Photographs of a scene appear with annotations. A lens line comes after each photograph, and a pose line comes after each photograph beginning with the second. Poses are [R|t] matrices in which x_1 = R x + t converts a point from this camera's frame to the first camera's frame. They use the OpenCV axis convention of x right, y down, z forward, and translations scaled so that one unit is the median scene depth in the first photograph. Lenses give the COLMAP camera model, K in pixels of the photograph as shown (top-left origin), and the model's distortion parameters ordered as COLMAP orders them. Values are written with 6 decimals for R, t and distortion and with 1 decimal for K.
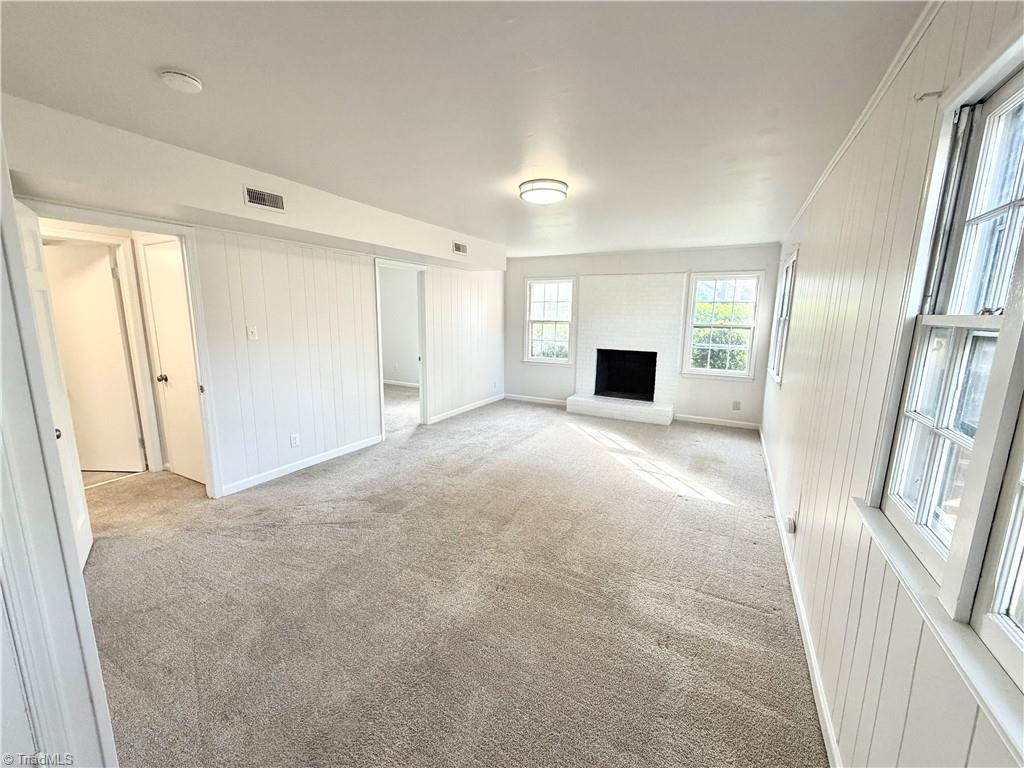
lens RADIAL K [[407.9, 0, 509.6], [0, 407.9, 383.8], [0, 0, 1]] dist [-0.001446, -0.000382]
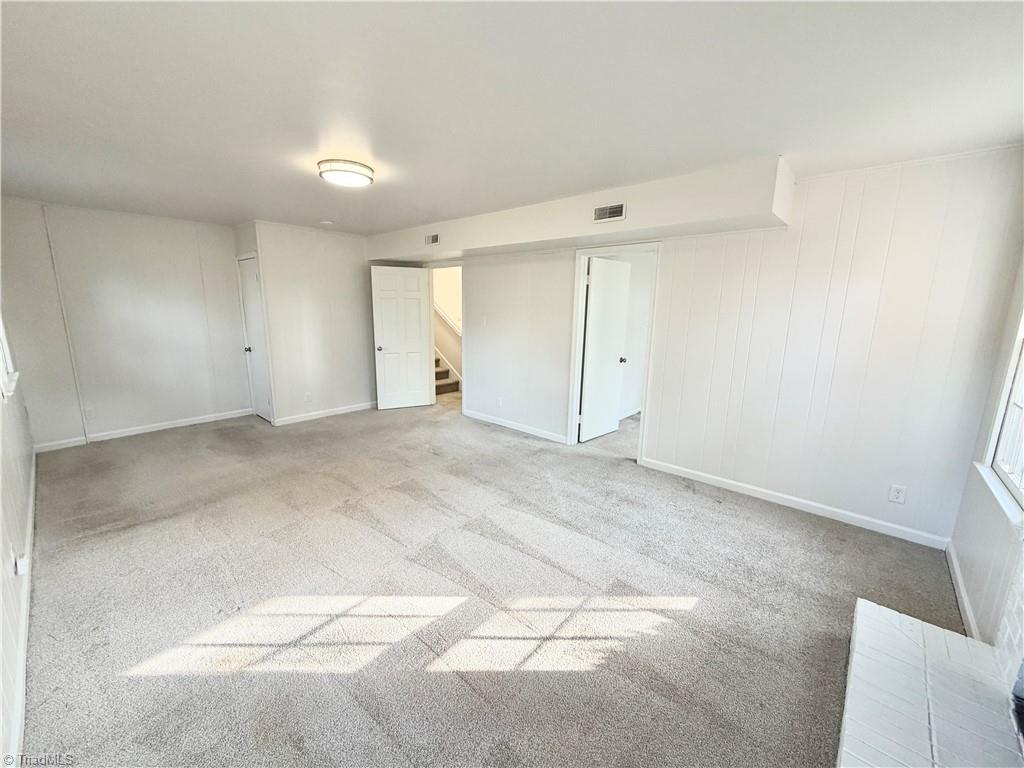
lens RADIAL K [[407.9, 0, 509.6], [0, 407.9, 383.8], [0, 0, 1]] dist [-0.001446, -0.000382]
pose [[-0.232324, 0.172434, -0.957231, 0.546921], [-0.168172, 0.962215, 0.214148, -0.157423], [0.957989, 0.210732, -0.194547, 0.934396]]
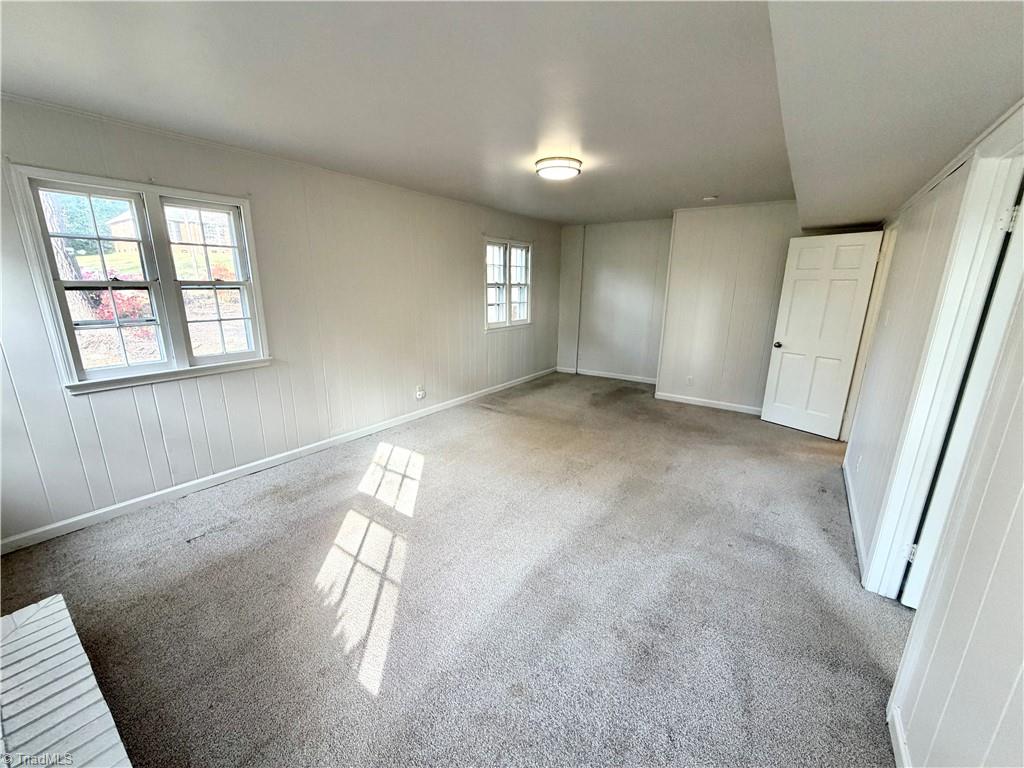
lens RADIAL K [[407.9, 0, 509.6], [0, 407.9, 383.8], [0, 0, 1]] dist [-0.001446, -0.000382]
pose [[-0.992258, -0.050639, 0.113398, 0.032822], [-0.002695, 0.921658, 0.387994, -0.209755], [-0.124162, 0.384684, -0.914659, 1.248312]]
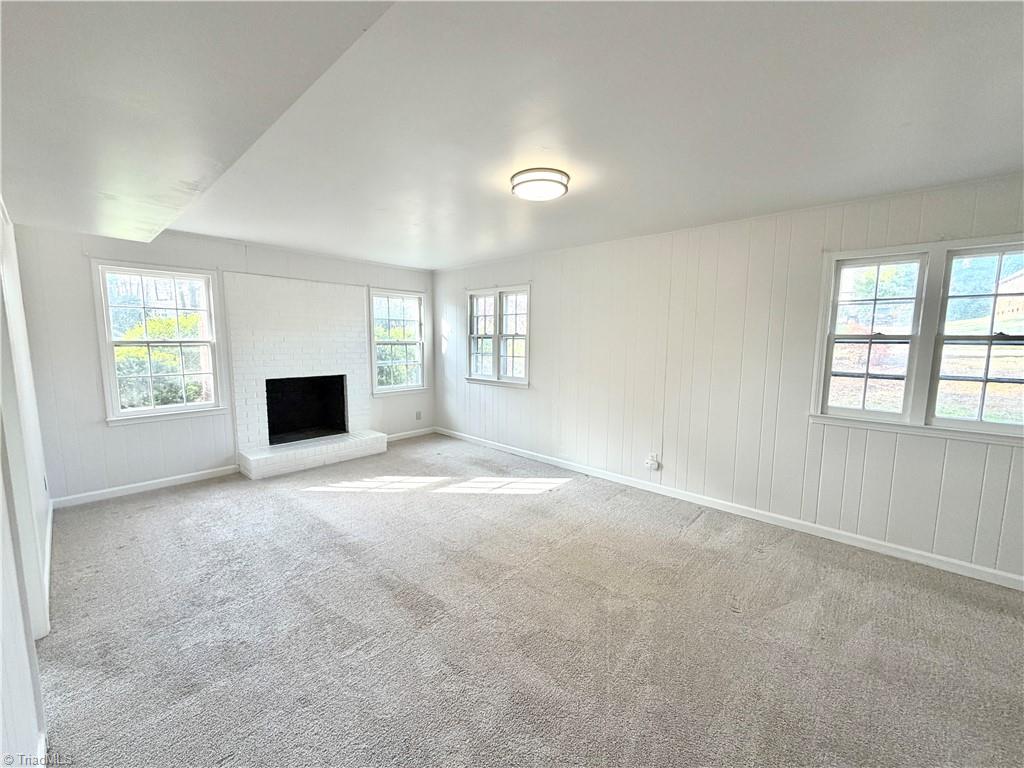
lens RADIAL K [[407.9, 0, 509.6], [0, 407.9, 383.8], [0, 0, 1]] dist [-0.001446, -0.000382]
pose [[0.243932, -0.126607, 0.961493, -0.445421], [0.156088, 0.983641, 0.089924, -0.094107], [-0.957149, 0.128142, 0.259703, 0.504410]]
